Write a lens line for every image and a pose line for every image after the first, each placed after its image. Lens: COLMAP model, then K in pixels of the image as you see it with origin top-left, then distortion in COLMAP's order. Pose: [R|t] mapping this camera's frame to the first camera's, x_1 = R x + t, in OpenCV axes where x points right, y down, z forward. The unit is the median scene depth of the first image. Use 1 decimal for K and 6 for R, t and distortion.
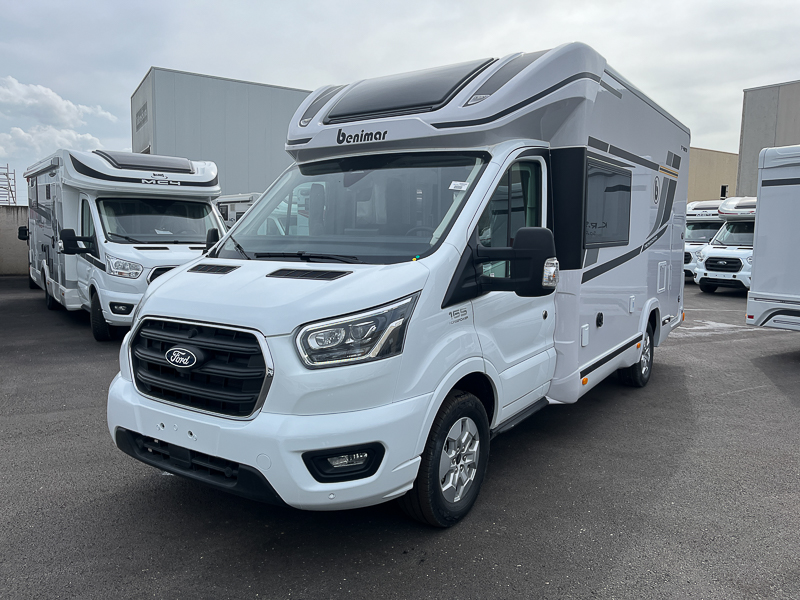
lens RADIAL K [[605.0, 0, 400.0], [0, 605.0, 300.0], [0, 0, 1]] dist [0.076897, -0.117209]
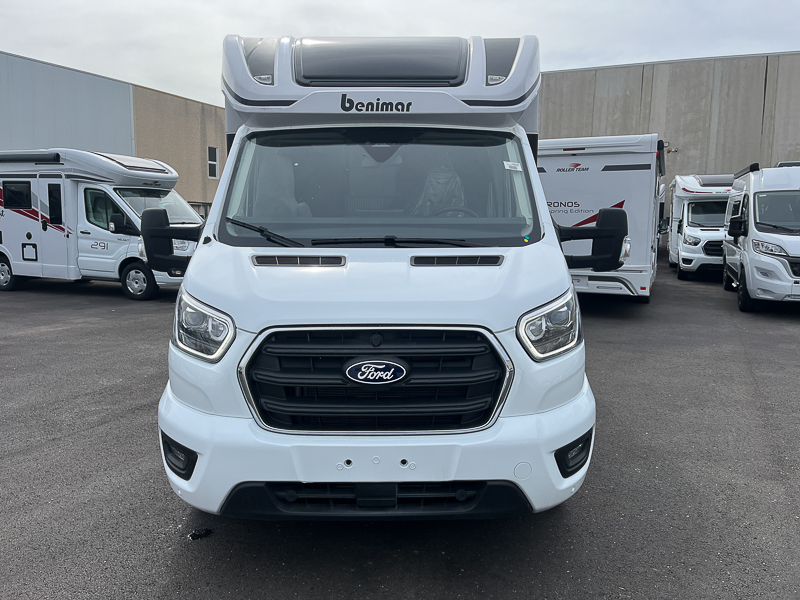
lens RADIAL K [[605.0, 0, 400.0], [0, 605.0, 300.0], [0, 0, 1]] dist [0.076897, -0.117209]
pose [[0.823916, -0.083799, 0.560482, -0.626582], [0.065308, 0.996458, 0.052980, -0.032382], [-0.562936, -0.007047, 0.826471, 0.266149]]
